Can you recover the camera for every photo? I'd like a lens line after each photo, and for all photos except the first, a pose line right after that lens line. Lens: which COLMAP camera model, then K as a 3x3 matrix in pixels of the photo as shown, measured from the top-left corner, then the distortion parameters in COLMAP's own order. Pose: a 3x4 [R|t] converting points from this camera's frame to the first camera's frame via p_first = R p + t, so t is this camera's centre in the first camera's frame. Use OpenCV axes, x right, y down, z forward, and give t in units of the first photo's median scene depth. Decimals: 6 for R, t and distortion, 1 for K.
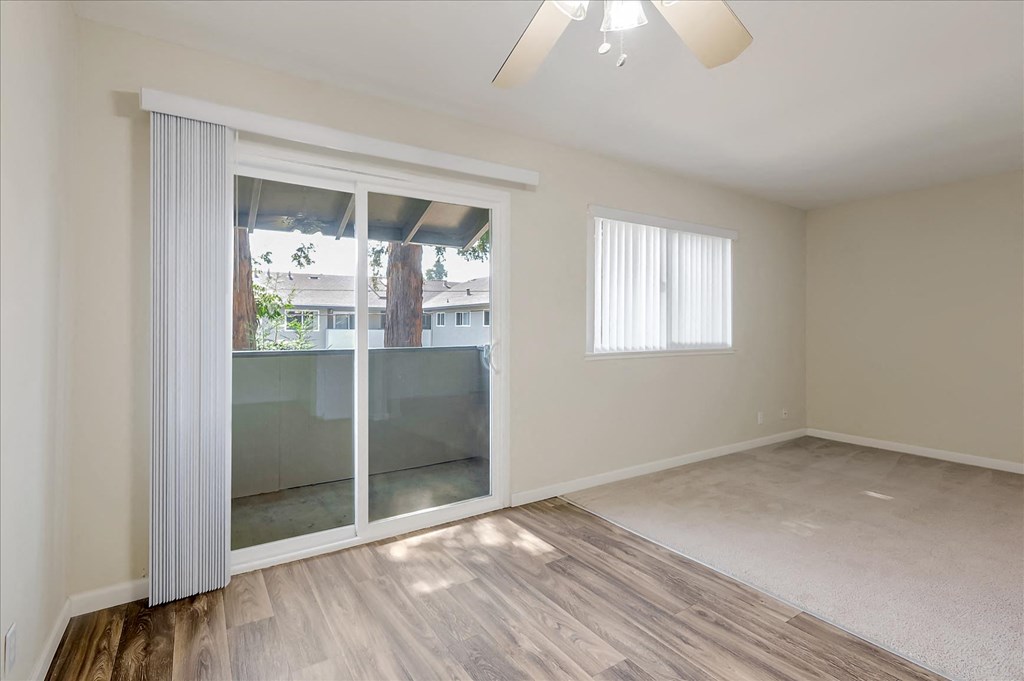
lens RADIAL K [[493.6, 0, 514.4], [0, 493.6, 338.7], [0, 0, 1]] dist [-0.004452, -0.000620]
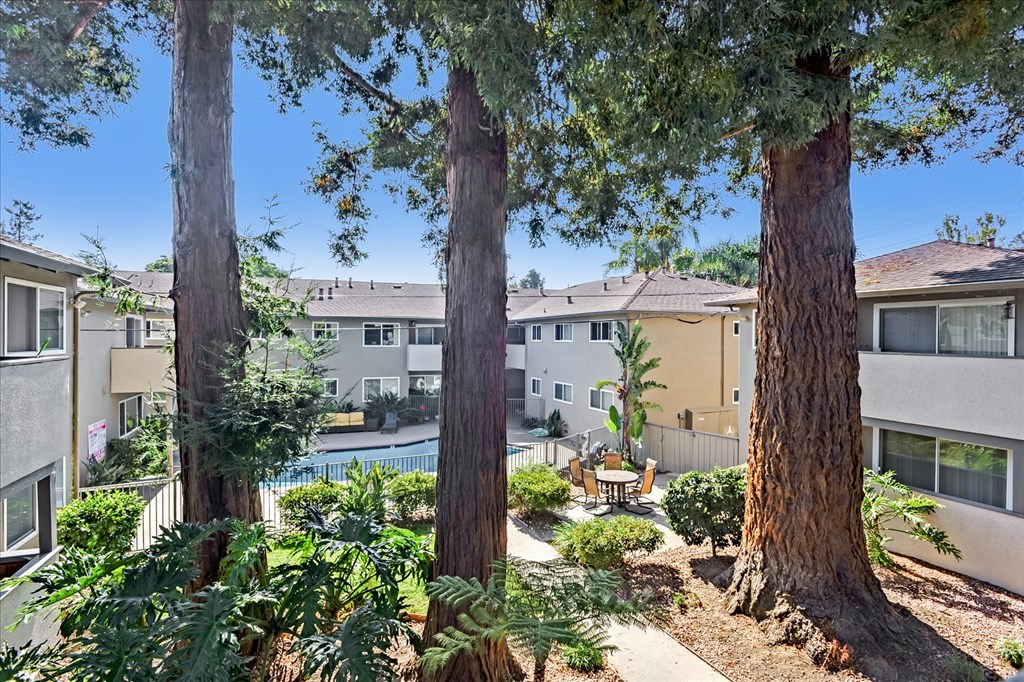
lens RADIAL K [[493.6, 0, 514.4], [0, 493.6, 339.2], [0, 0, 1]] dist [-0.004452, -0.000620]
pose [[0.981784, -0.001435, -0.189997, -0.029978], [-0.003143, 0.999712, -0.023794, -0.009289], [0.189976, 0.023958, 0.981496, 0.191630]]
